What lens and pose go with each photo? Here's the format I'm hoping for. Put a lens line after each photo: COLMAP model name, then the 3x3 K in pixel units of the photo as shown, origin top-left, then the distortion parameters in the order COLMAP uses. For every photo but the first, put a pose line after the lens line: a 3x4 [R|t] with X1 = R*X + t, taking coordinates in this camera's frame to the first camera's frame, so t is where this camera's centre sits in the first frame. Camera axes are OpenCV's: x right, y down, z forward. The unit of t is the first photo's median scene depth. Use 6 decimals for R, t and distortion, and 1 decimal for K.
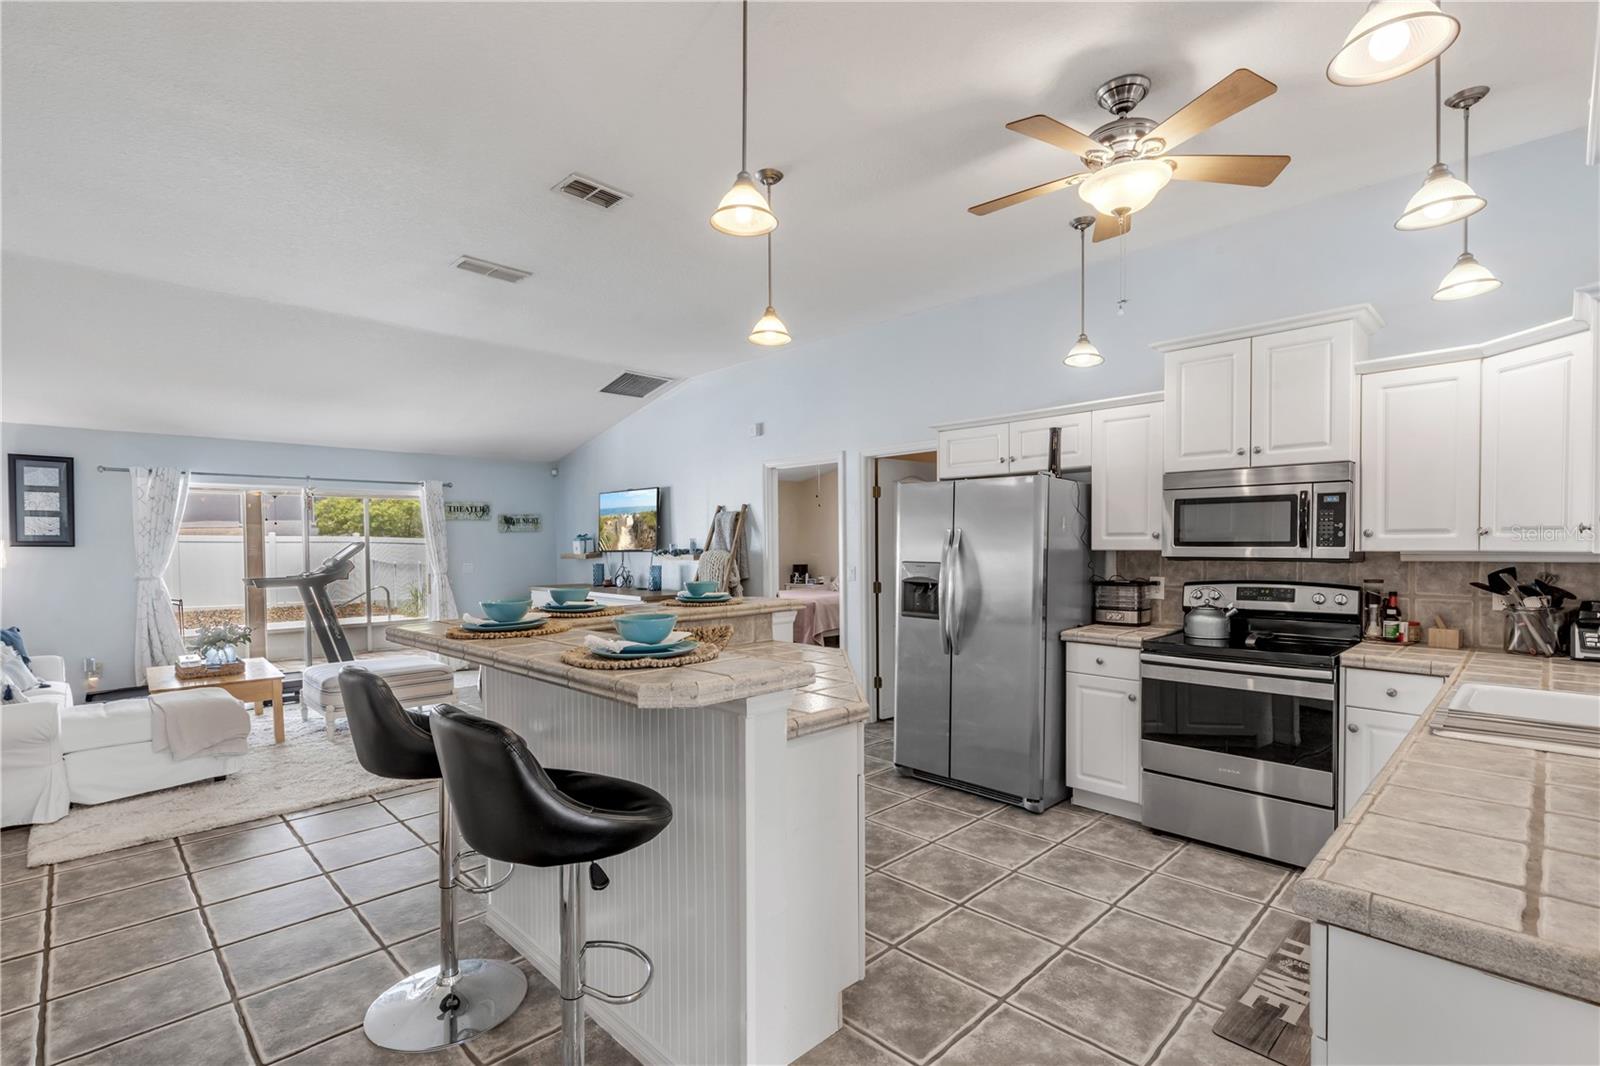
lens RADIAL K [[719.7, 0, 798.6], [0, 719.7, 561.9], [0, 0, 1]] dist [0.004768, -0.002389]
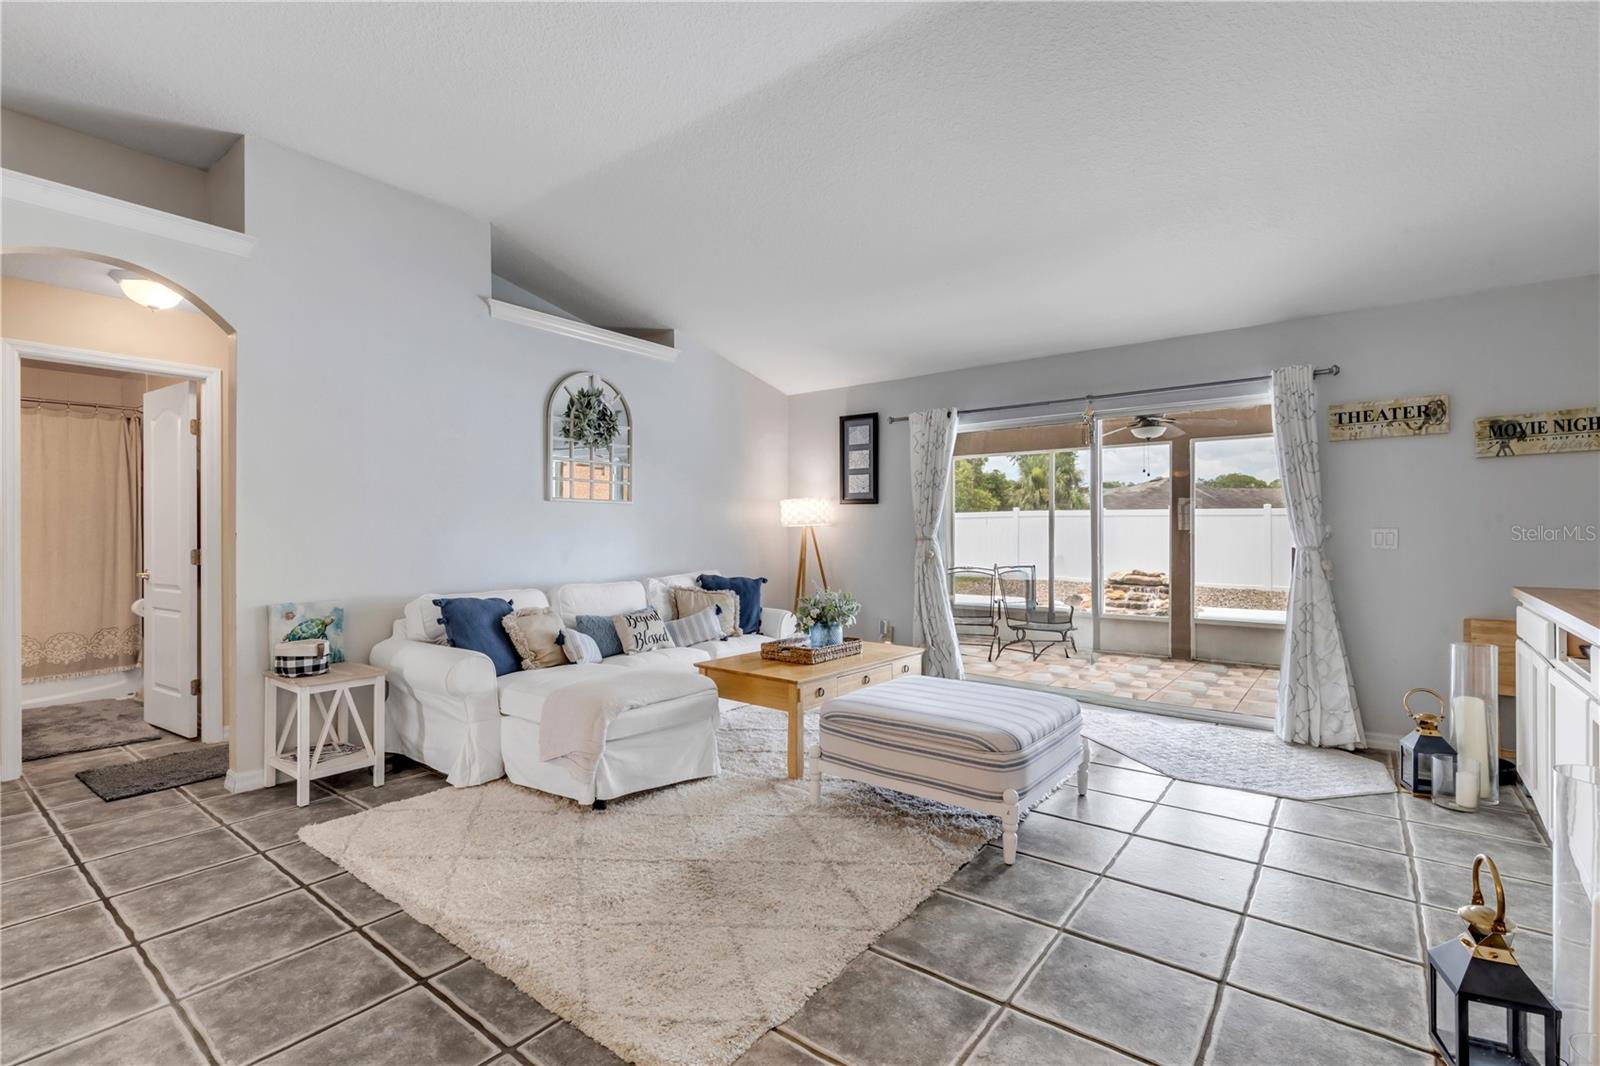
lens RADIAL K [[719.7, 0, 798.1], [0, 719.7, 532.7], [0, 0, 1]] dist [0.004768, -0.002389]
pose [[0.131576, 0.005637, -0.991290, -0.057123], [-0.026907, 0.999636, 0.002113, 0.018673], [0.990941, 0.026395, 0.131679, 0.775360]]
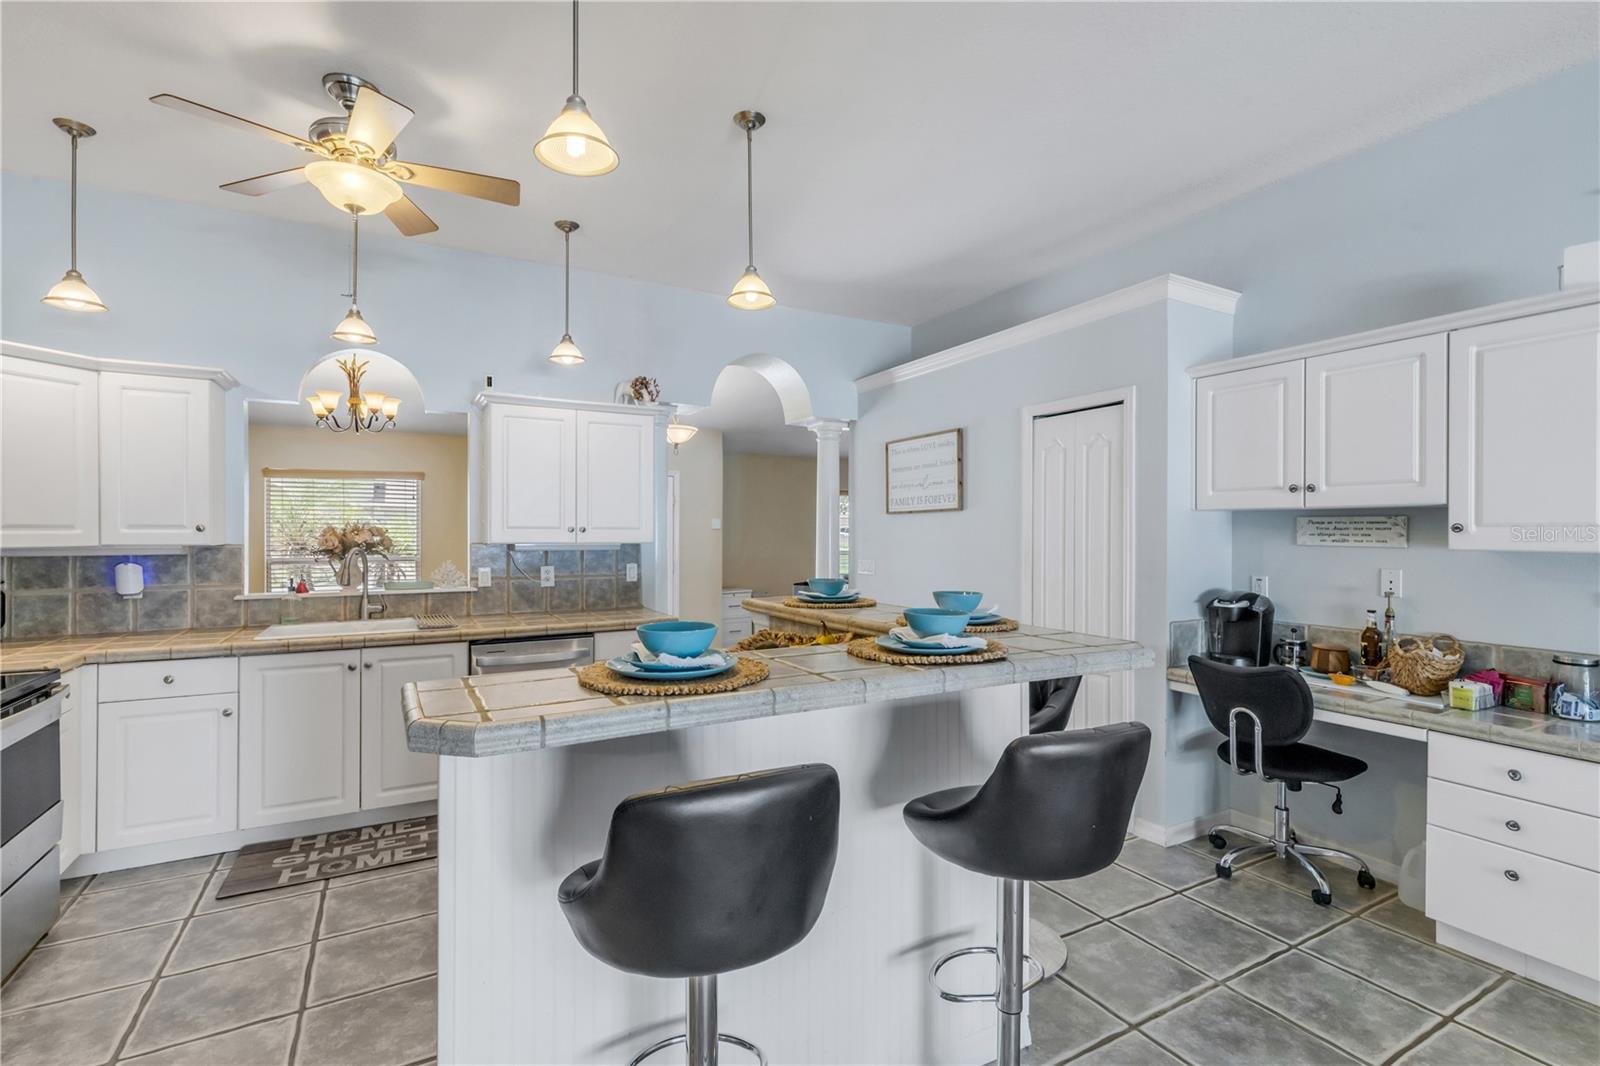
lens RADIAL K [[719.7, 0, 794.3], [0, 719.7, 532.6], [0, 0, 1]] dist [0.004768, -0.002389]
pose [[-0.961866, 0.006546, 0.273442, -0.177534], [0.014292, 0.999551, 0.026345, -0.021876], [-0.273146, 0.029248, -0.961528, 0.774680]]
